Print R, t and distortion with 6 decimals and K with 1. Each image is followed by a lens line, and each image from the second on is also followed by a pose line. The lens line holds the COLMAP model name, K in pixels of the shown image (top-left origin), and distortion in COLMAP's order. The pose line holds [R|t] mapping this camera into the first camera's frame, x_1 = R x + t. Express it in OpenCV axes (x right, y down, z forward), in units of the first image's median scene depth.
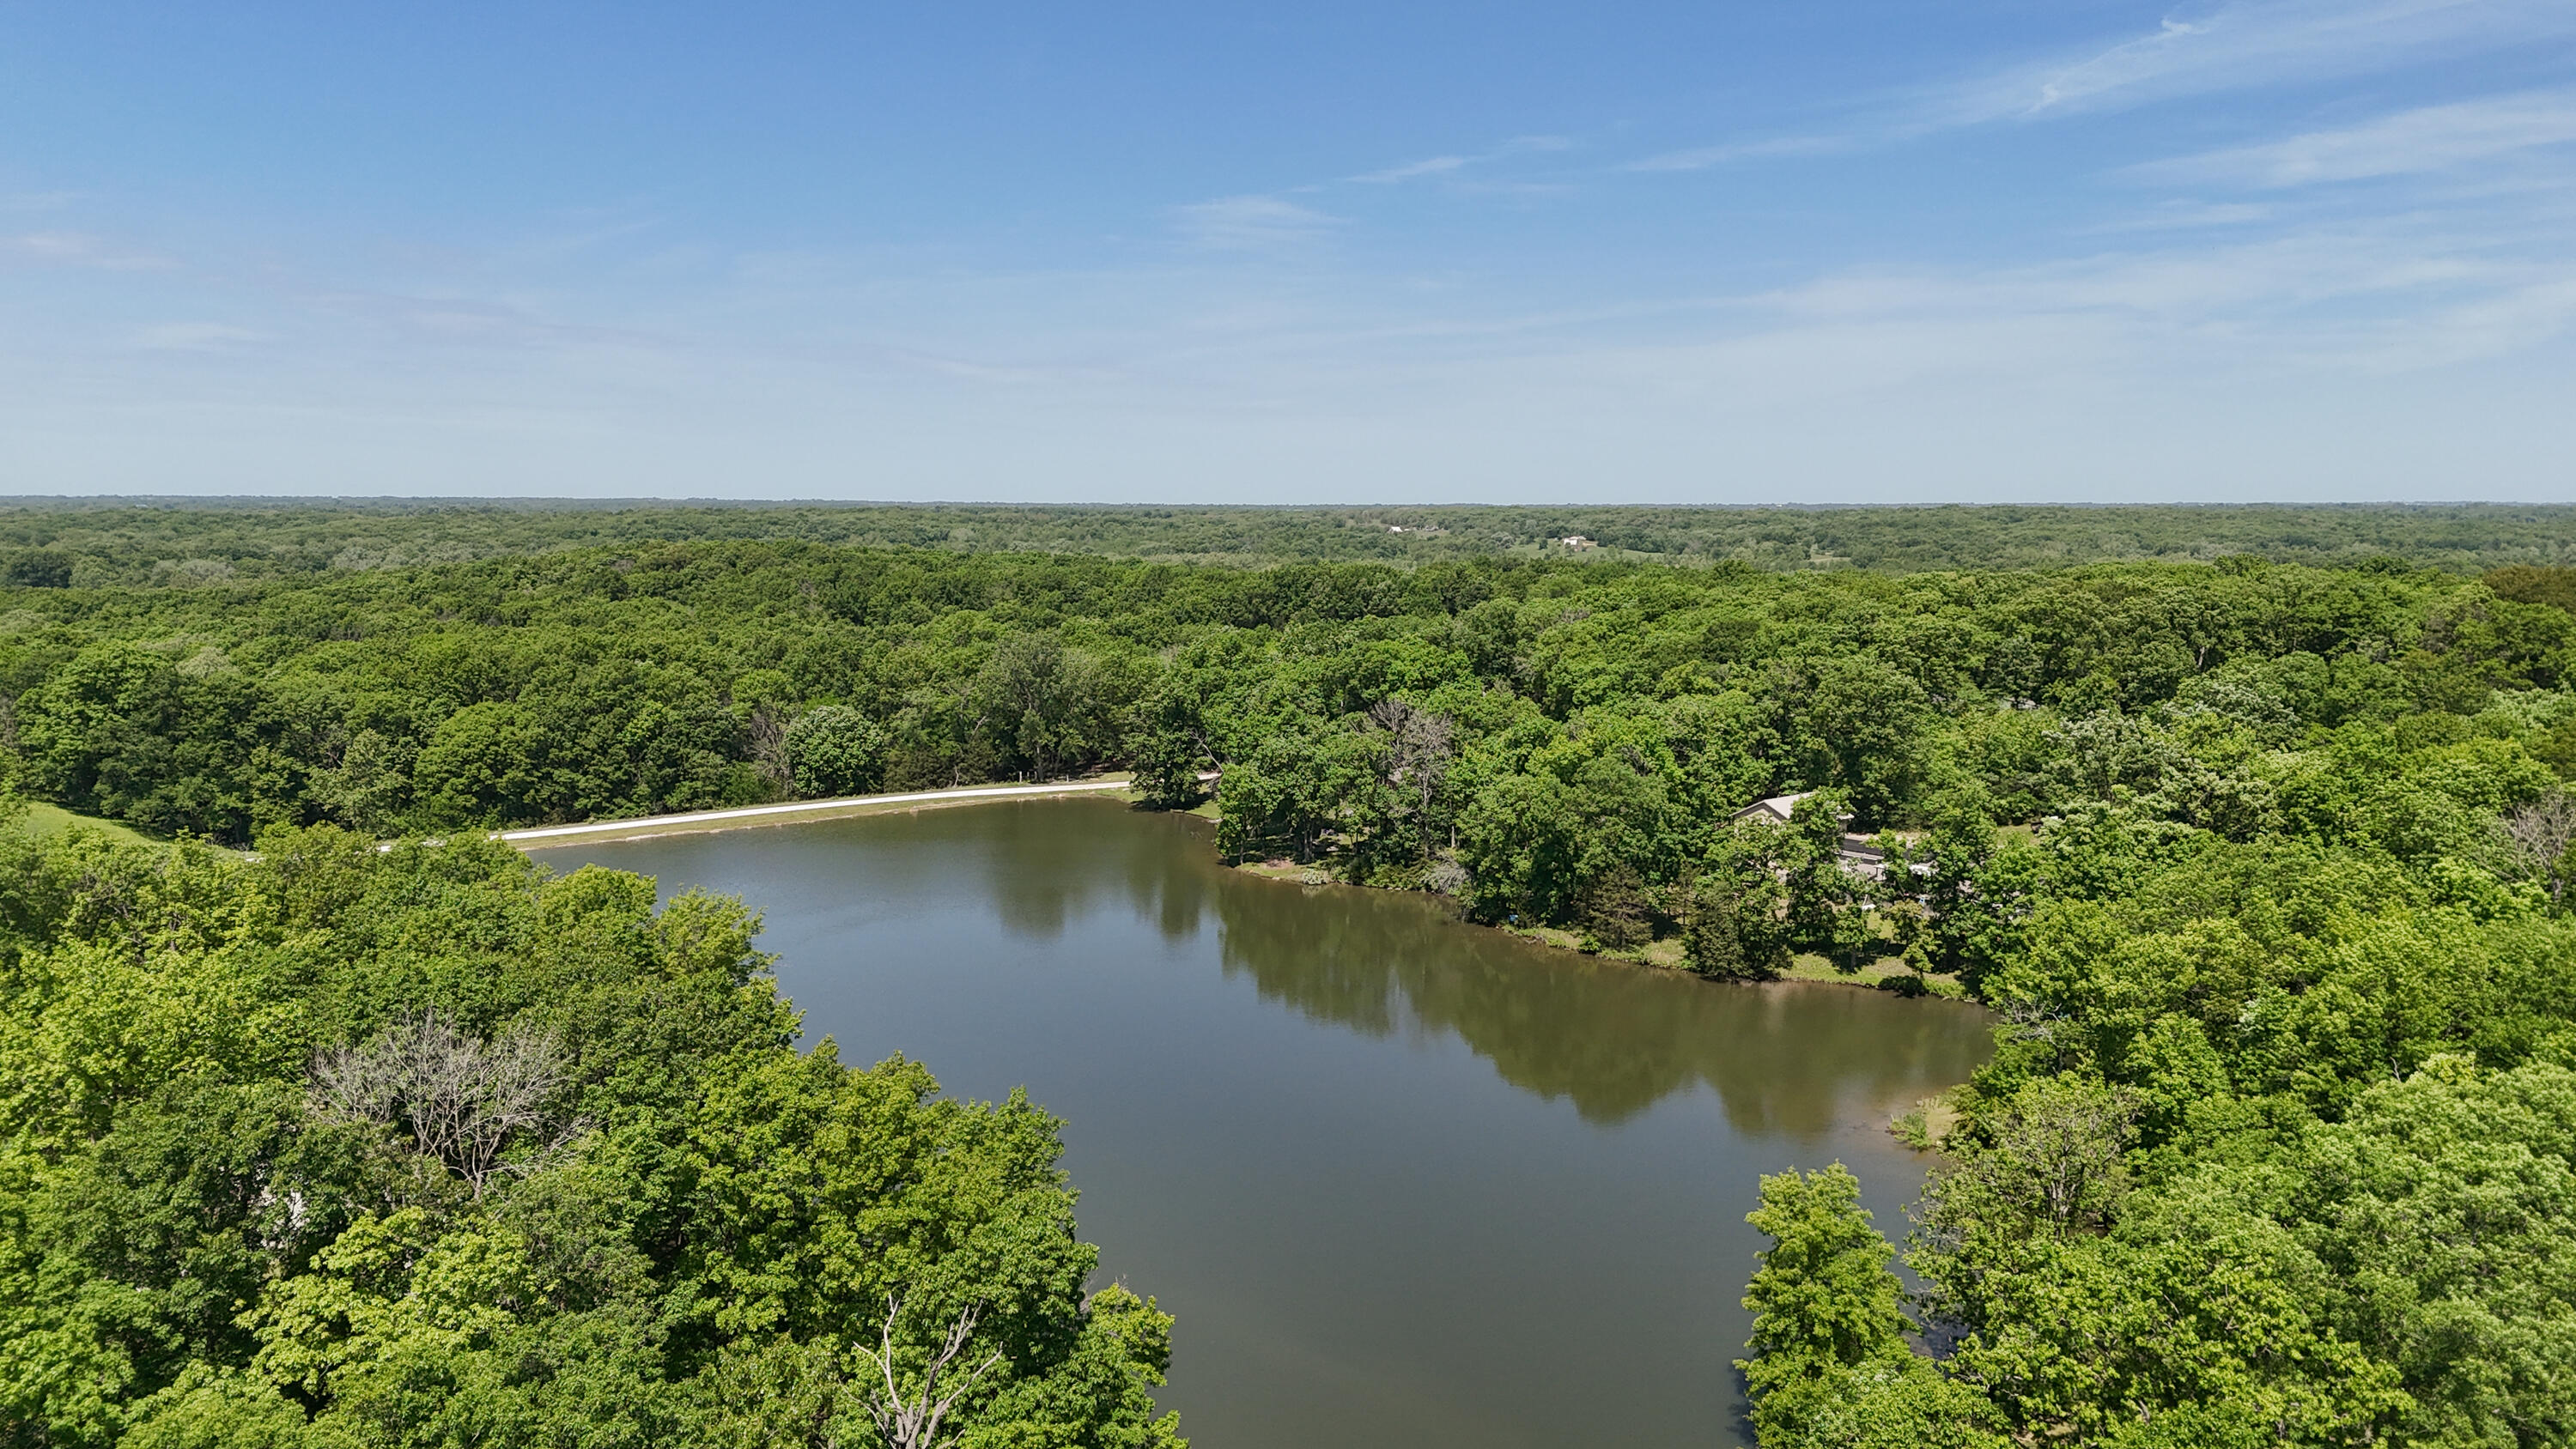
lens RADIAL K [[1845.9, 0, 1290.5], [0, 1845.9, 719.4], [0, 0, 1]] dist [0.080390, -0.071516]
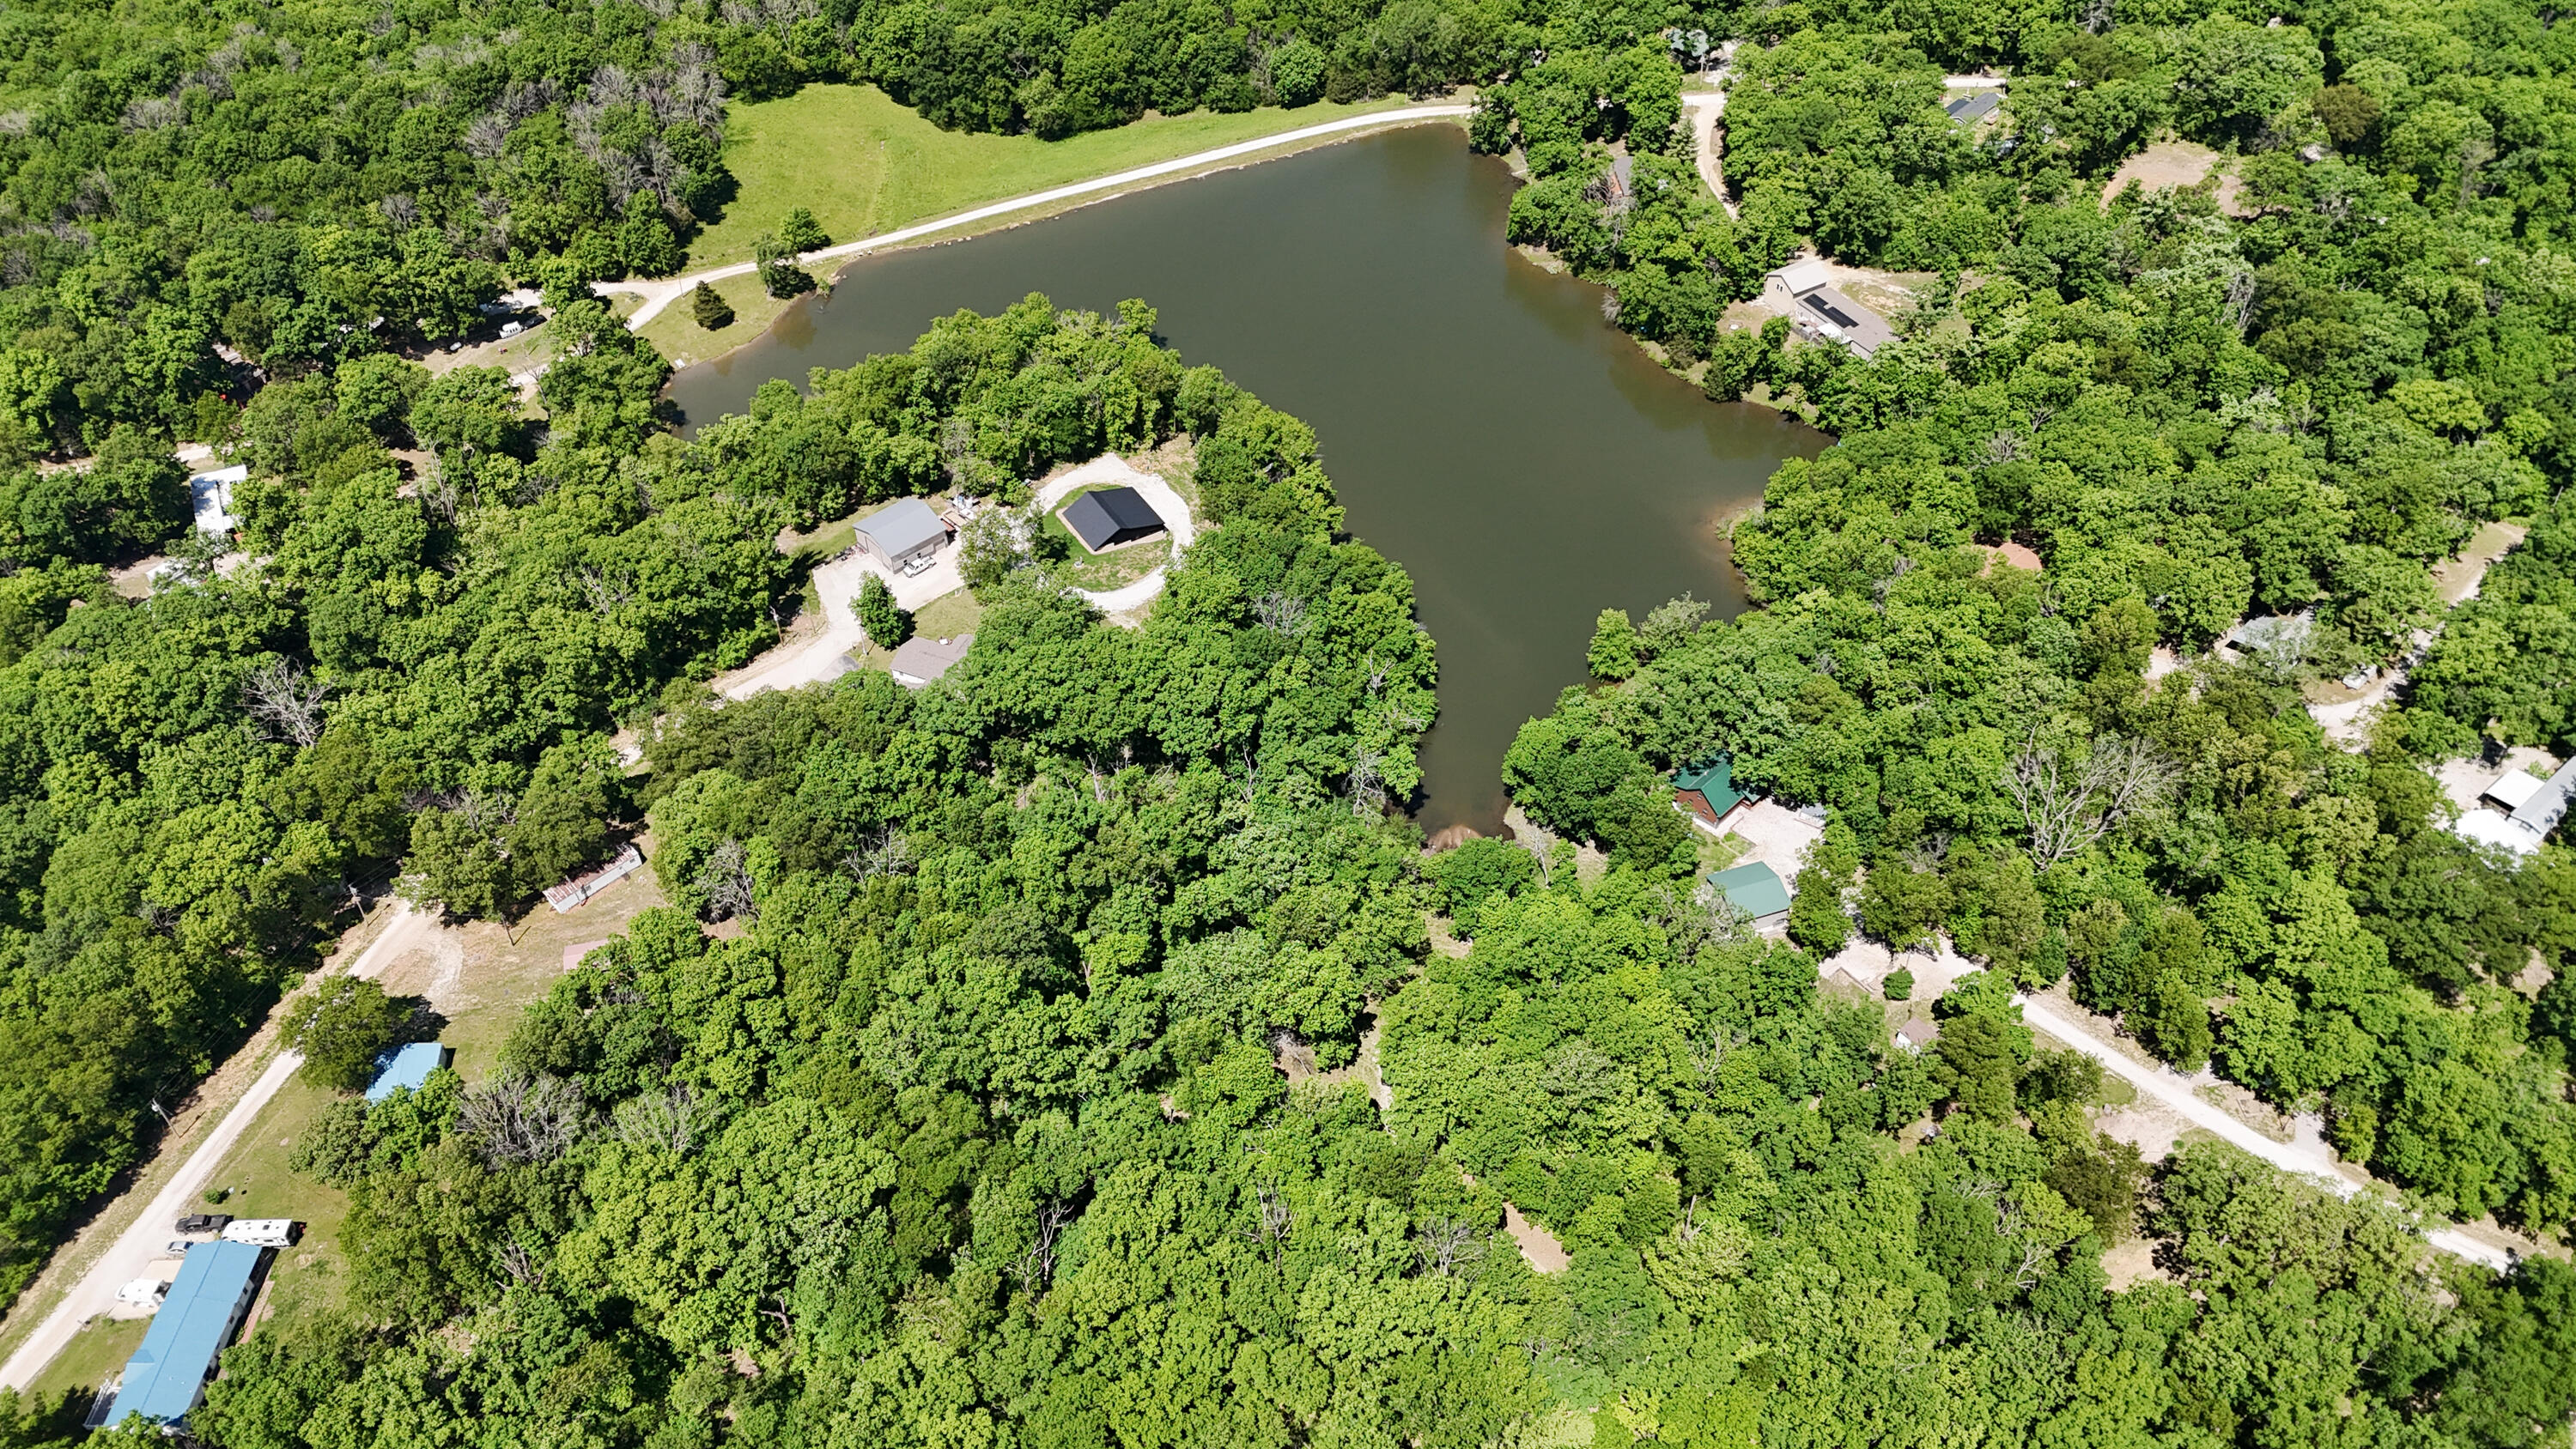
lens RADIAL K [[1845.9, 0, 1290.5], [0, 1845.9, 719.4], [0, 0, 1]] dist [0.080390, -0.071516]
pose [[0.980765, 0.123299, -0.151316, 0.074756], [-0.000148, 0.775693, 0.631110, -0.613931], [0.195190, -0.618949, 0.760791, -0.656709]]
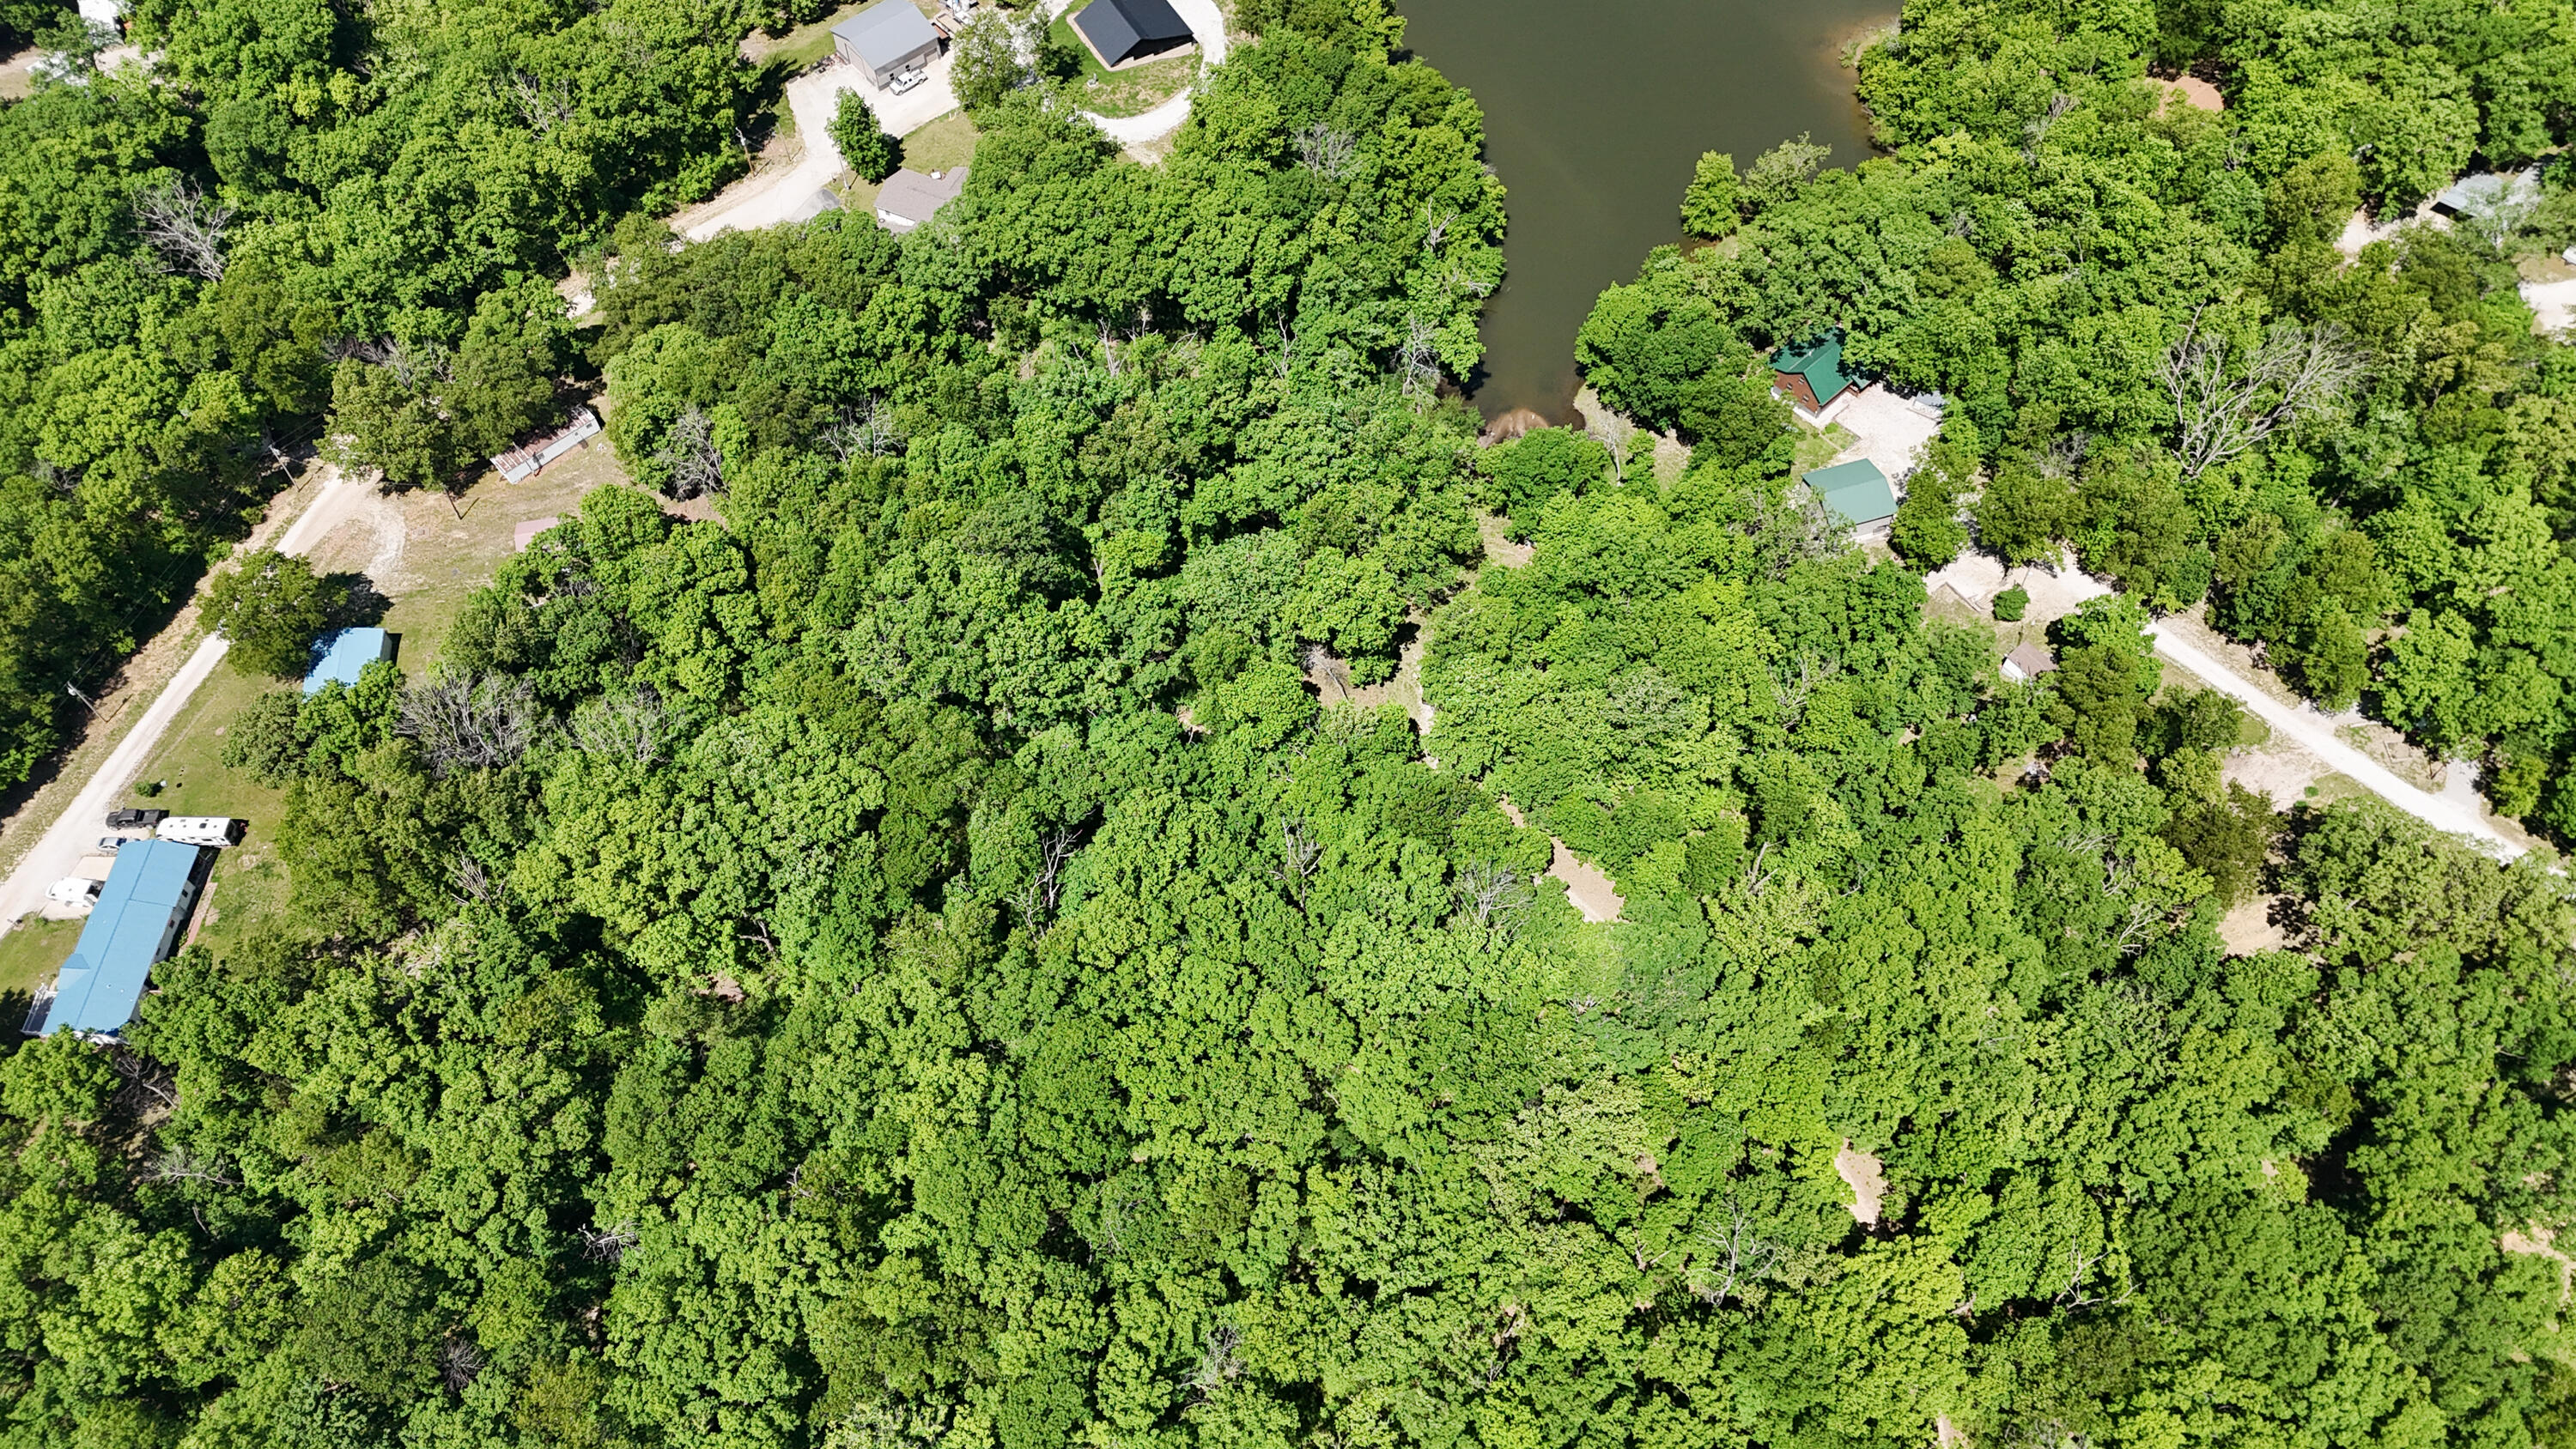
lens RADIAL K [[1897.7, 0, 1295.0], [0, 1897.7, 728.9], [0, 0, 1]] dist [0.075636, -0.074733]
pose [[0.974271, 0.181637, -0.133435, 0.062499], [-0.002866, 0.601975, 0.798510, -0.567768], [0.225363, -0.777582, 0.587007, -0.584833]]
